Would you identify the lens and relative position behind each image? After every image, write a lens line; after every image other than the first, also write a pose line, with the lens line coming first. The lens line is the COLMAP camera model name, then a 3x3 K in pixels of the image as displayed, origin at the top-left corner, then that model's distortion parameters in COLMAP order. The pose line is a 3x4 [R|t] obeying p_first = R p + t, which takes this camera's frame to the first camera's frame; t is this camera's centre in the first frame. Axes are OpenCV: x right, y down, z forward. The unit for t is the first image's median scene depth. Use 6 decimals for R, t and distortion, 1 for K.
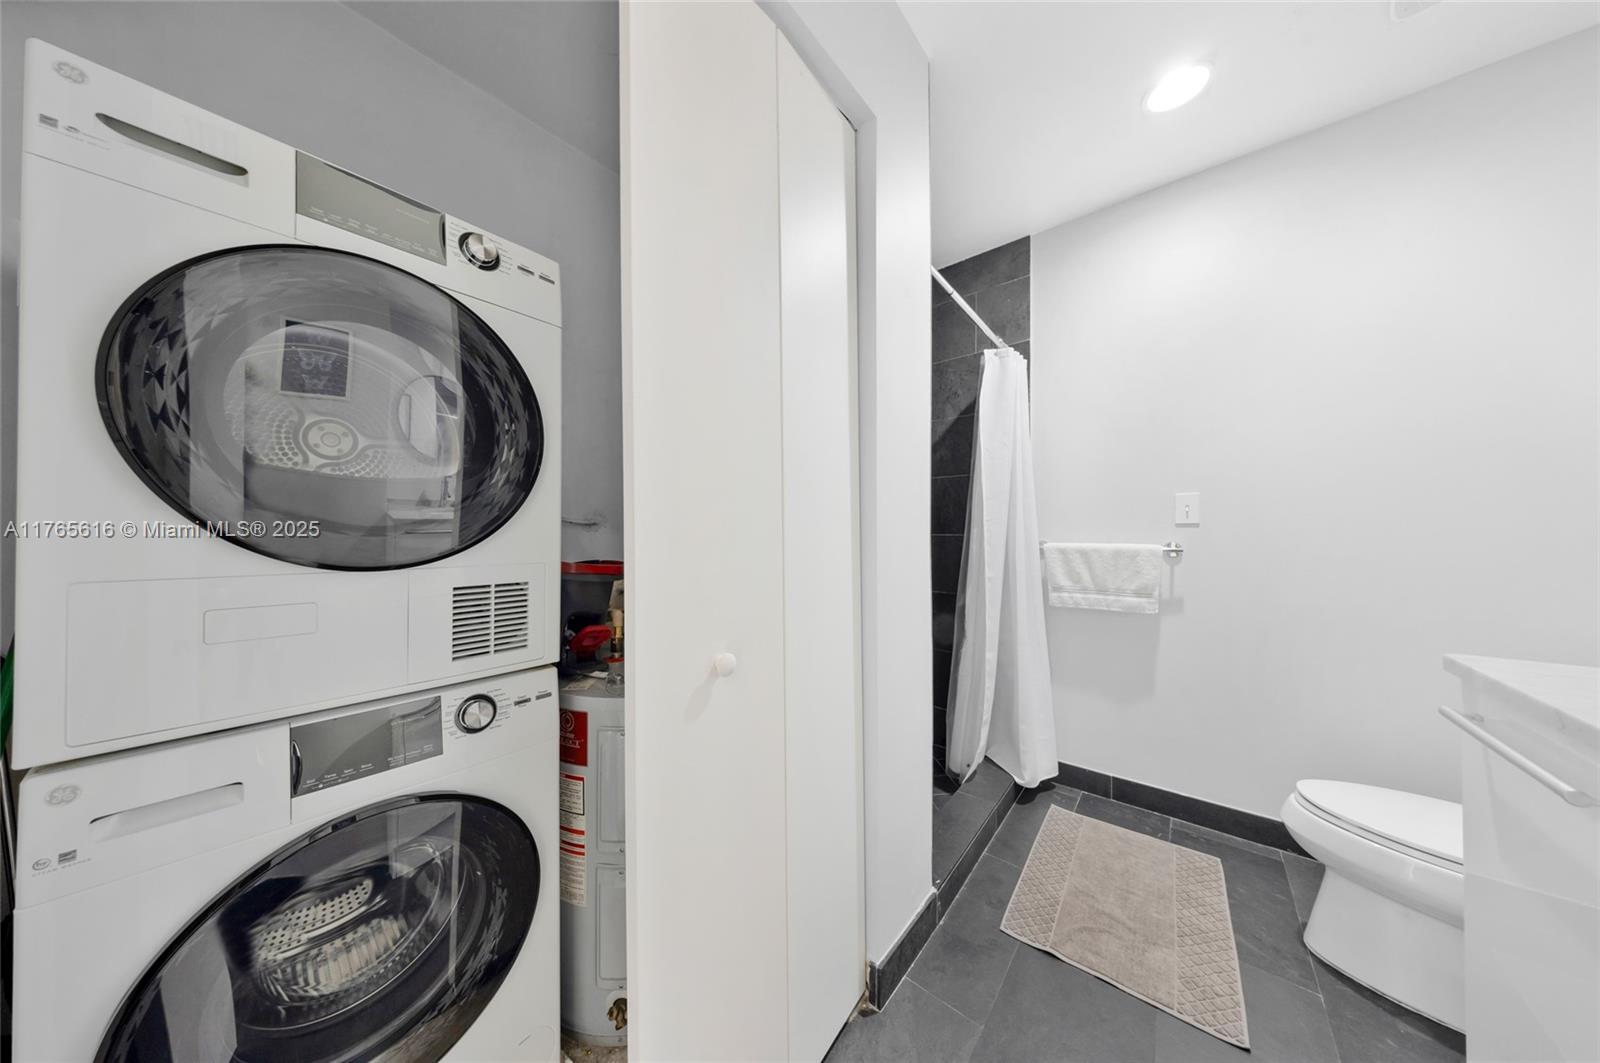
lens RADIAL K [[478.1, 0, 793.1], [0, 478.1, 530.3], [0, 0, 1]] dist [0.000146, 0.000370]
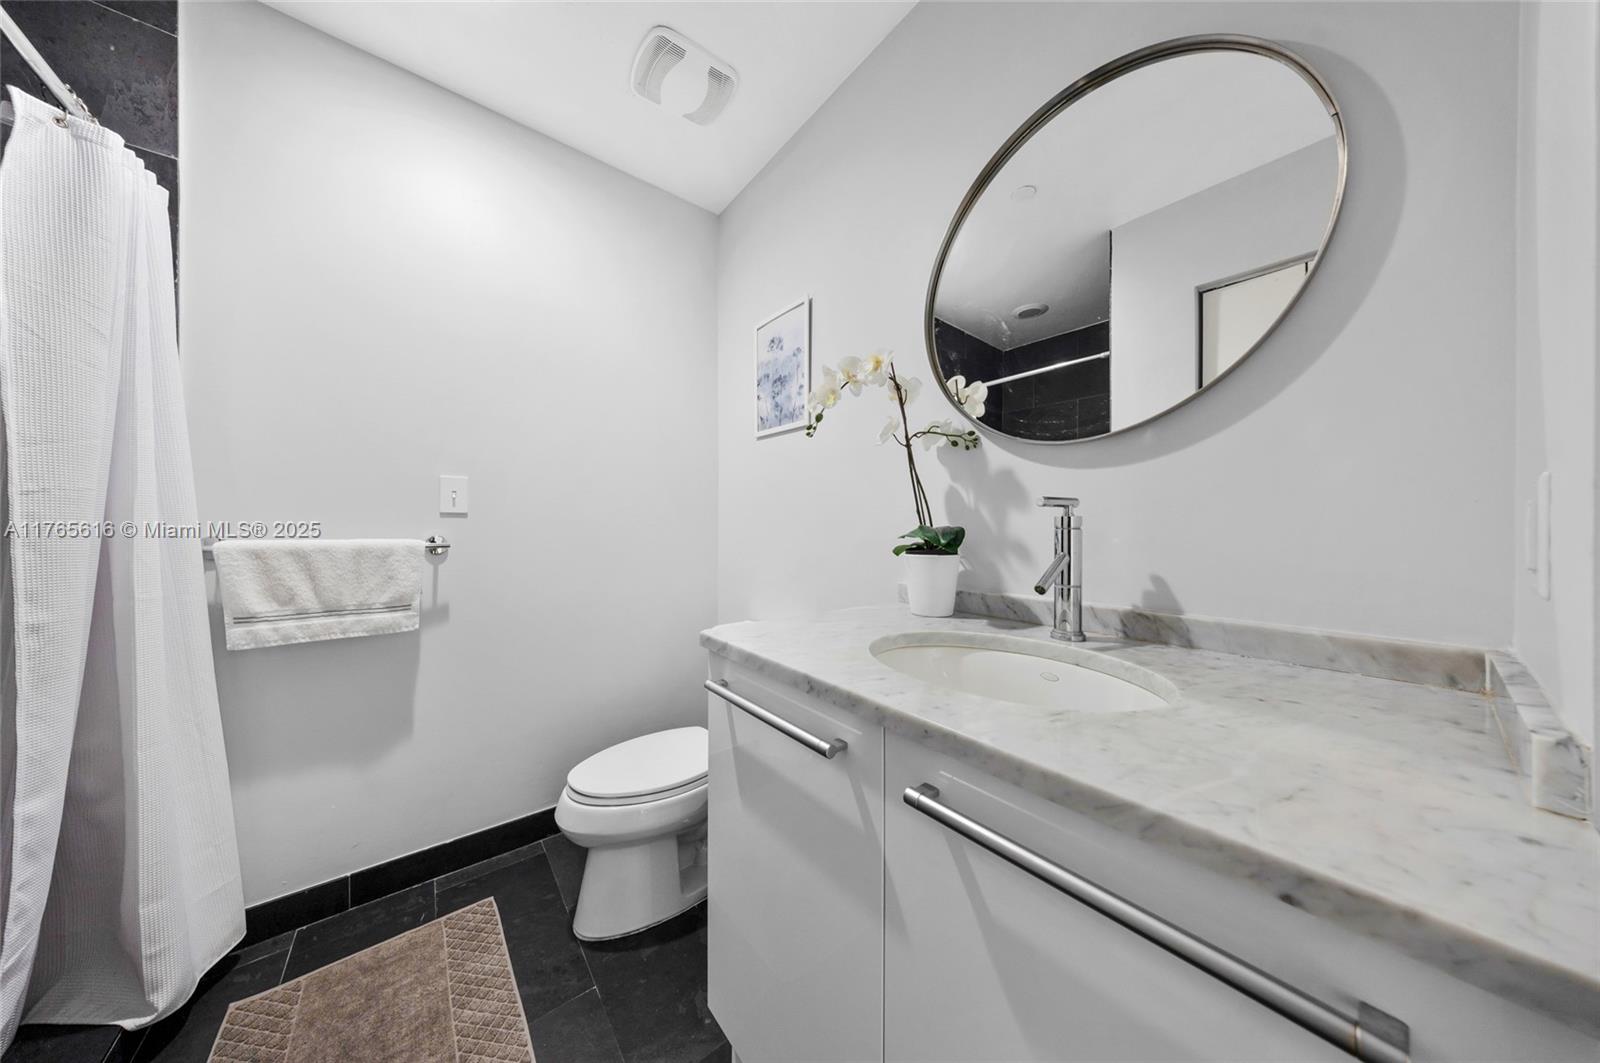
lens RADIAL K [[478.1, 0, 791.3], [0, 478.1, 524.6], [0, 0, 1]] dist [0.000146, 0.000370]
pose [[0.209018, -0.004575, 0.977901, 0.133373], [-0.006552, 0.999960, 0.006079, -0.002565], [-0.977890, -0.007677, 0.208980, 0.249428]]
